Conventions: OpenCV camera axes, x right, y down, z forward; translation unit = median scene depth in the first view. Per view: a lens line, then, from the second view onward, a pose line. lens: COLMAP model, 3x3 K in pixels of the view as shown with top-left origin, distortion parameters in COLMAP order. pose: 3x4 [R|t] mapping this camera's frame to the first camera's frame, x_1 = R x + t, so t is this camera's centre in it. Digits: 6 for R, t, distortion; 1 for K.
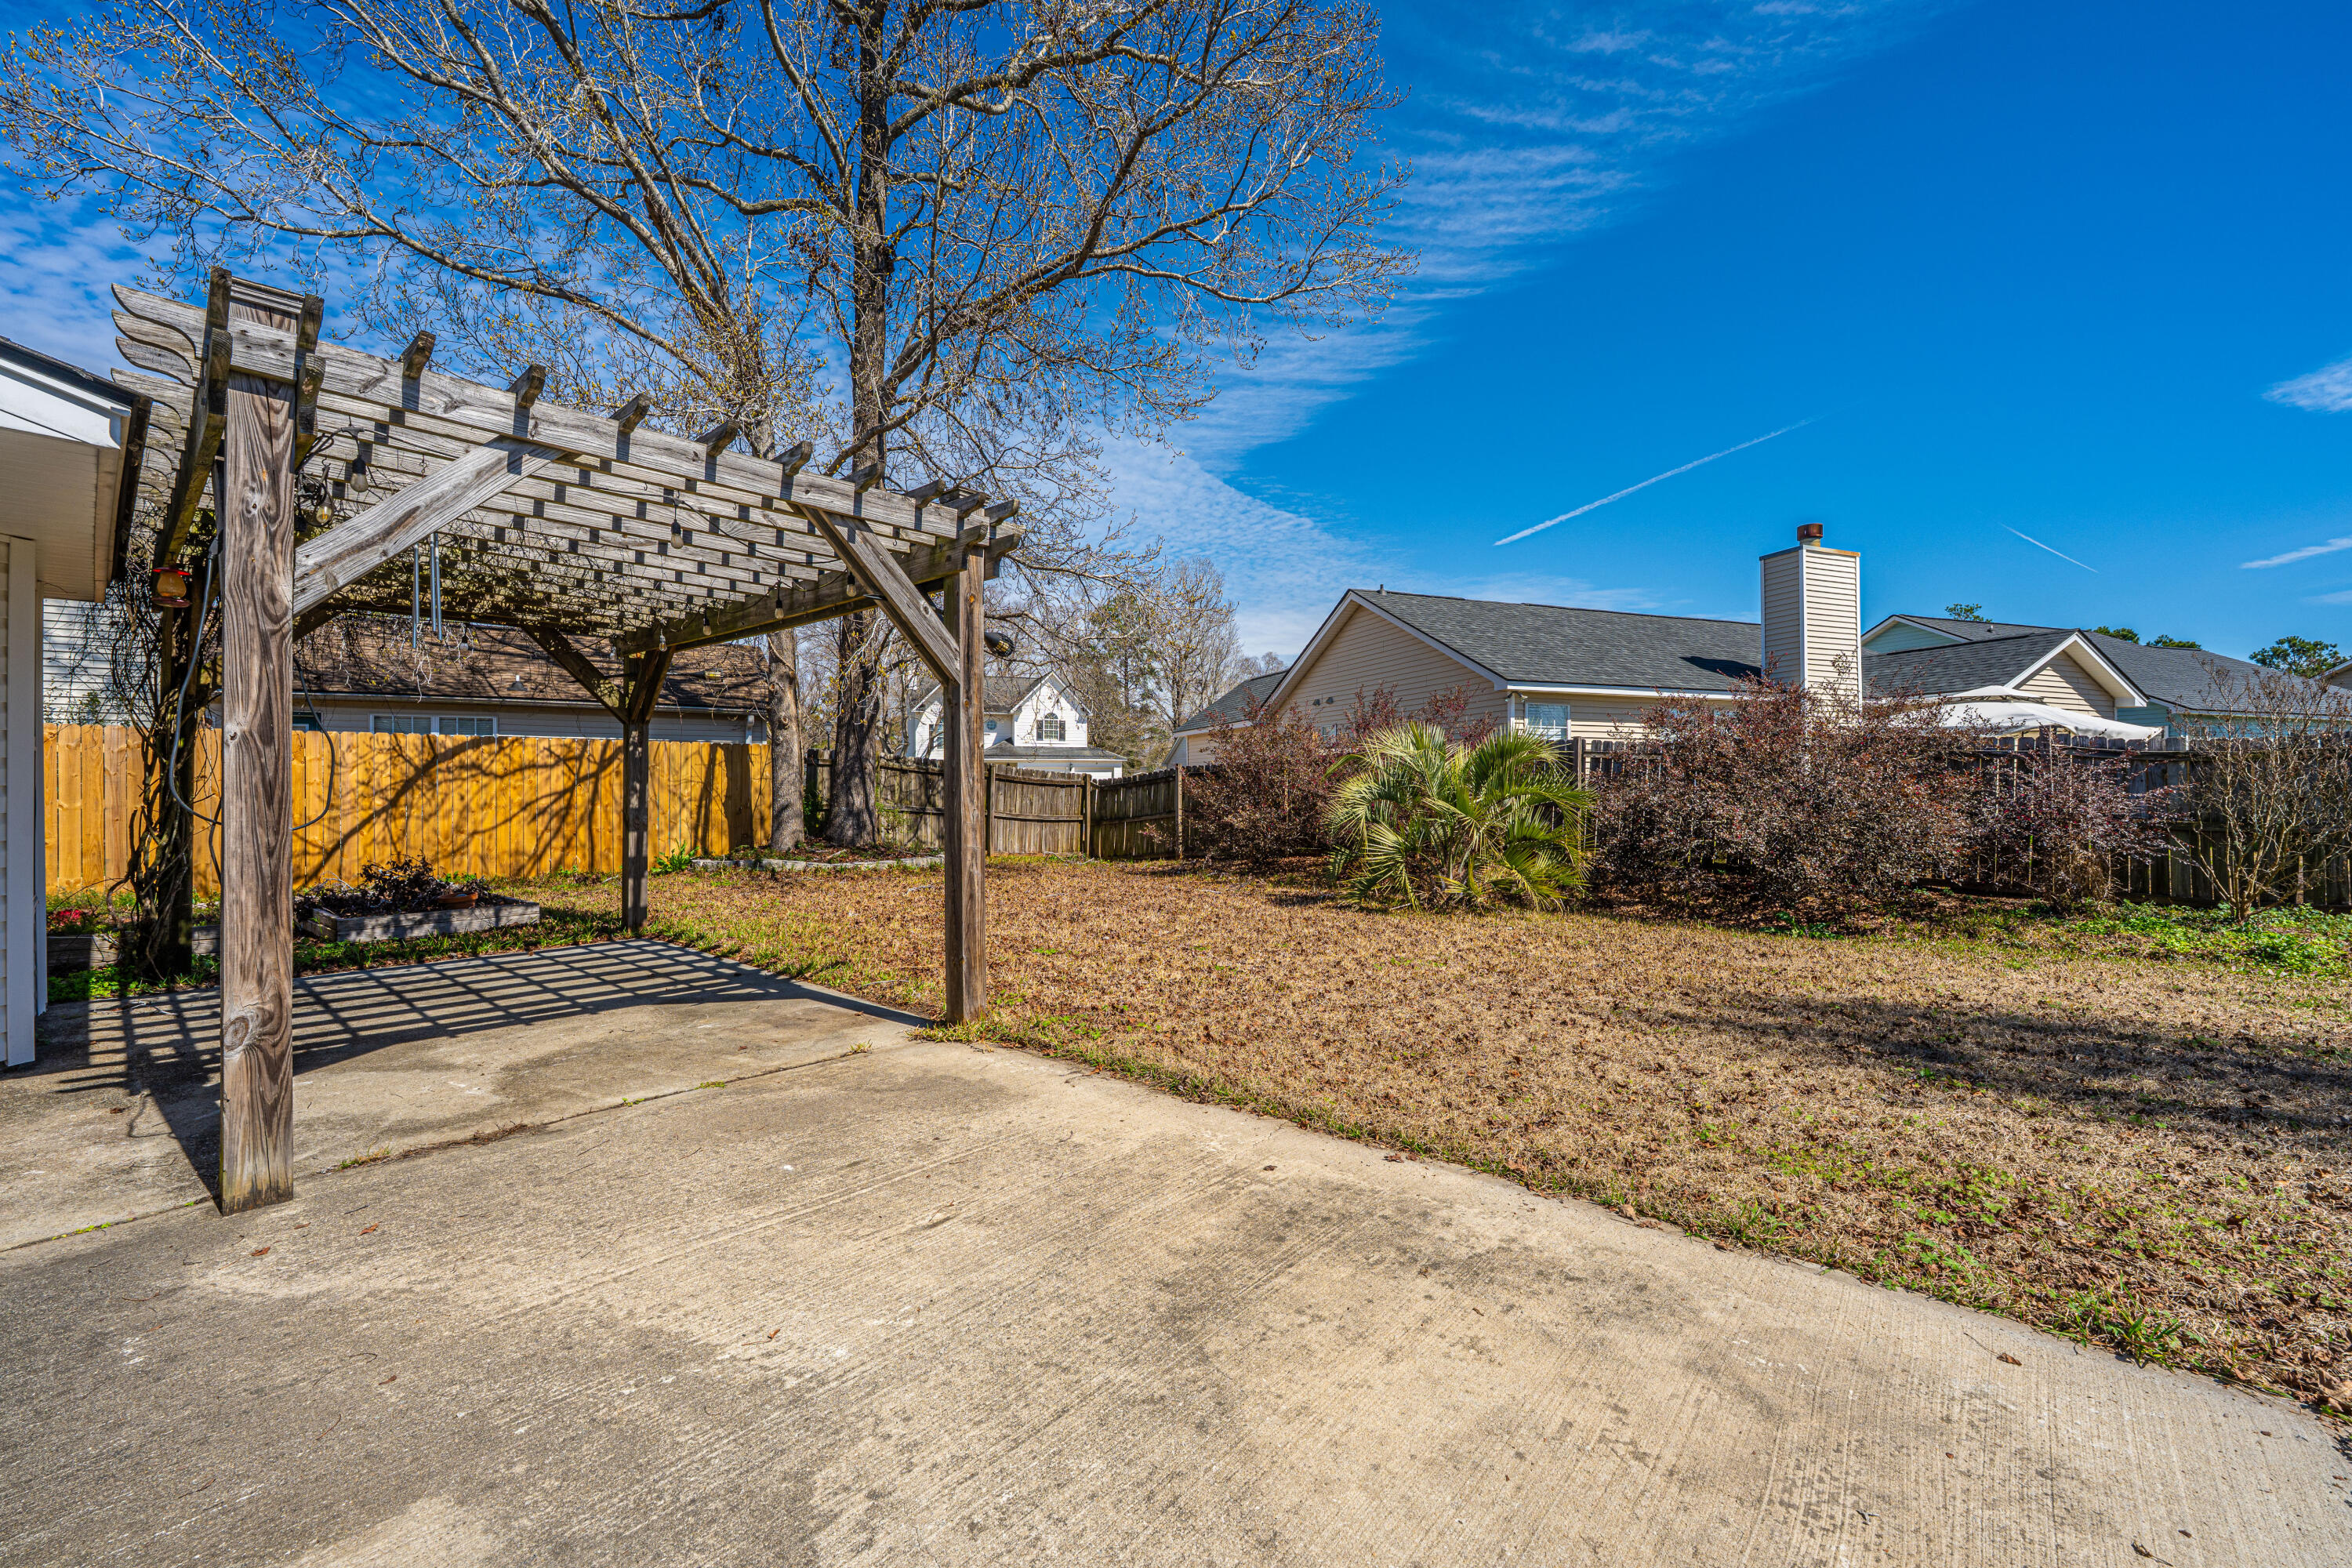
lens RADIAL K [[949.0, 0, 1204.0], [0, 949.0, 784.2], [0, 0, 1]] dist [-0.001227, -0.000141]
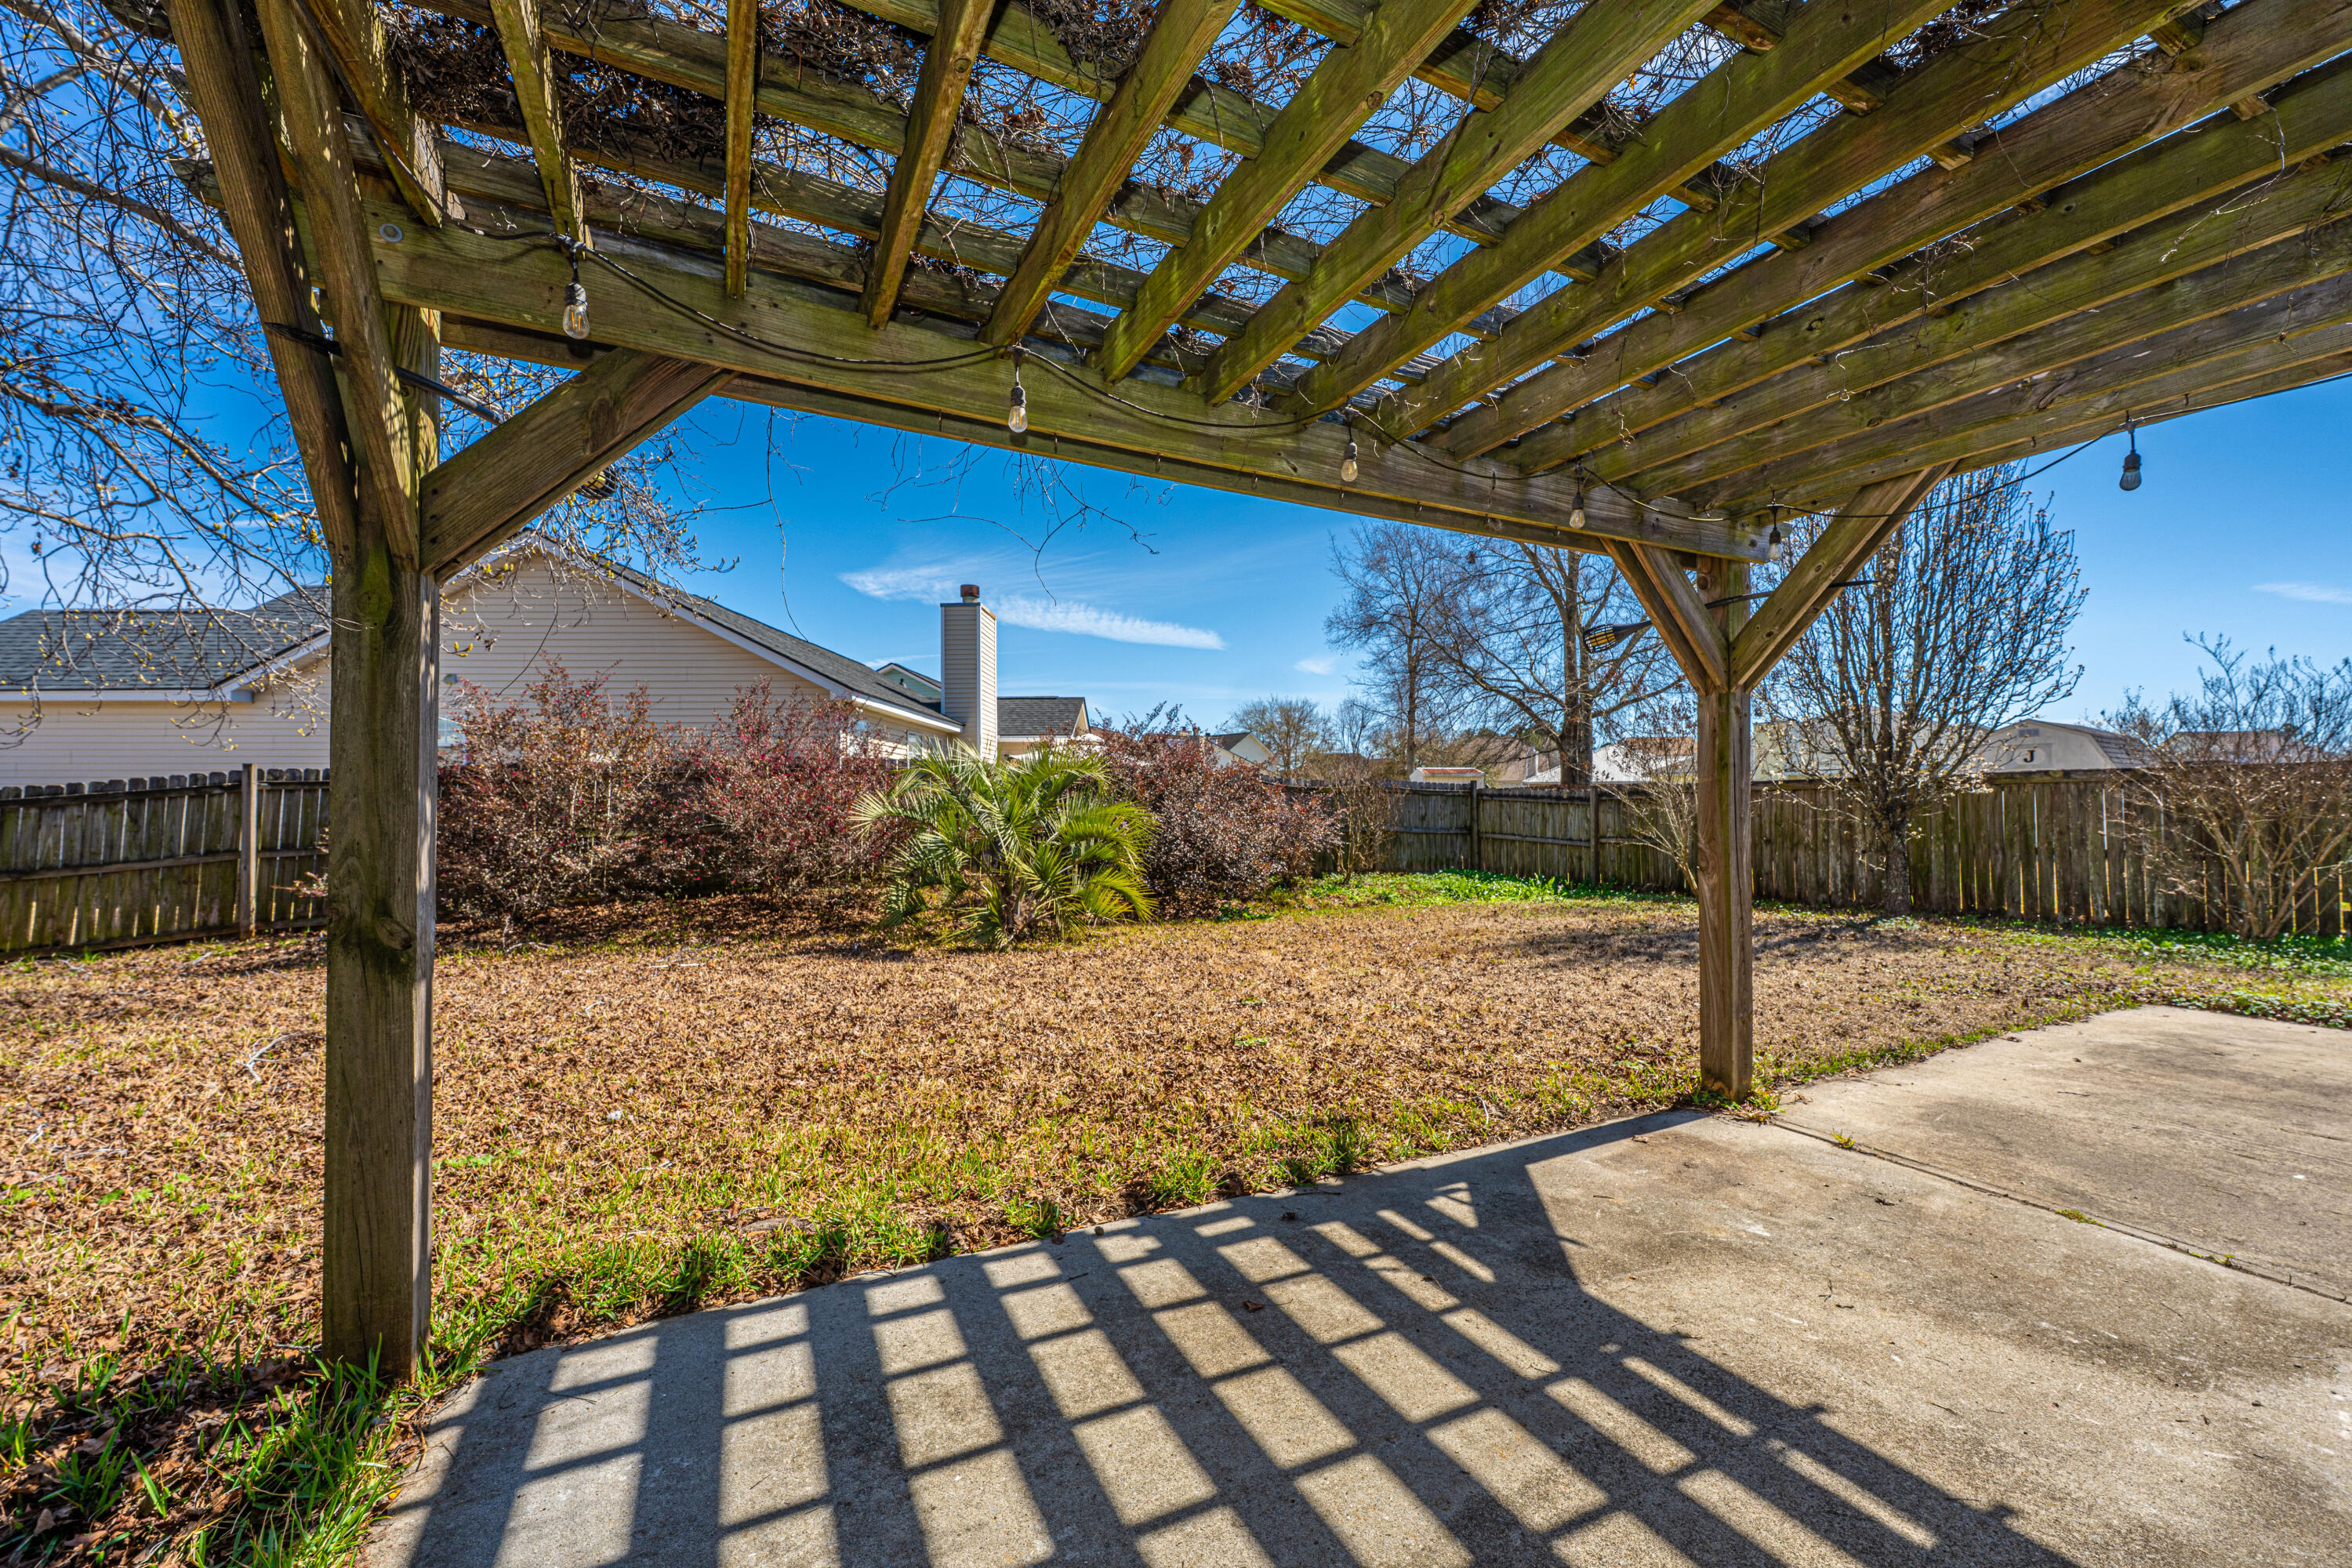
lens RADIAL K [[949.0, 0, 1204.0], [0, 949.0, 784.2], [0, 0, 1]] dist [-0.001227, -0.000141]
pose [[0.382962, 0.015461, 0.923635, -1.457370], [-0.002177, 0.999872, -0.015835, -0.000201], [-0.923761, 0.004054, 0.382947, 1.347305]]
